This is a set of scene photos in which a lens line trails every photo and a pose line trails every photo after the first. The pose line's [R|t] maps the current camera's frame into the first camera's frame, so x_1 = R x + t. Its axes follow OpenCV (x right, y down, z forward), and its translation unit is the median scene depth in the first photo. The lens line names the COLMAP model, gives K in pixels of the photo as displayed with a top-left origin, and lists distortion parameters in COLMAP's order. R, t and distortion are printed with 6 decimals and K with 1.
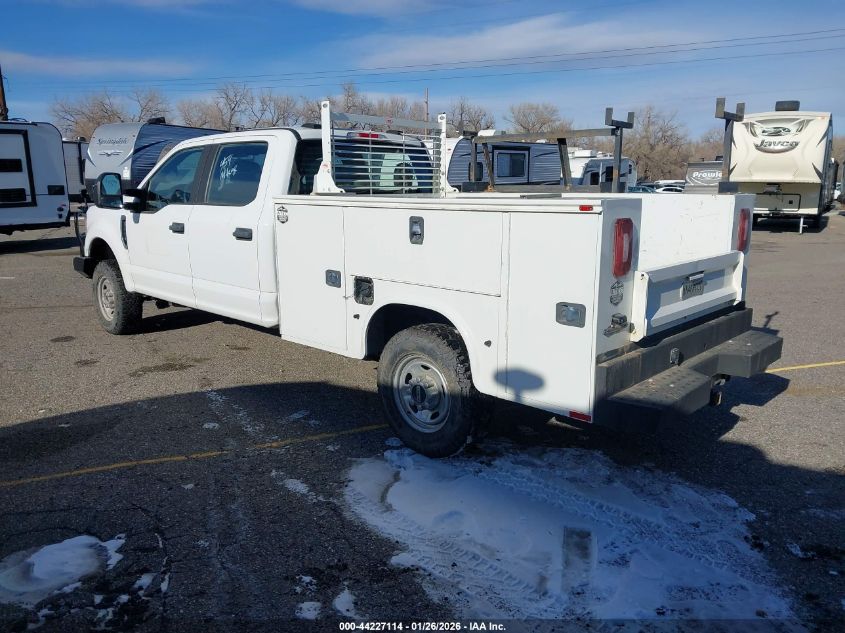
lens RADIAL K [[654.8, 0, 423.0], [0, 654.8, 315.4], [0, 0, 1]] dist [0.033201, -0.000014]
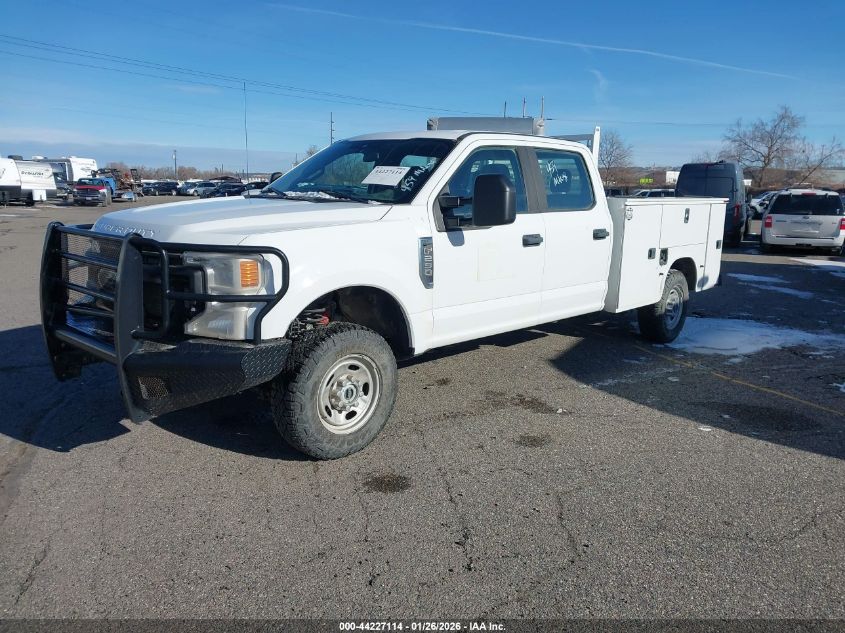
lens RADIAL K [[654.8, 0, 423.0], [0, 654.8, 315.4], [0, 0, 1]] dist [0.033201, -0.000014]
pose [[-0.005576, -0.202654, 0.979235, -1.825531], [0.166261, 0.965432, 0.200744, -0.344899], [-0.986066, 0.163928, 0.028310, 1.666559]]
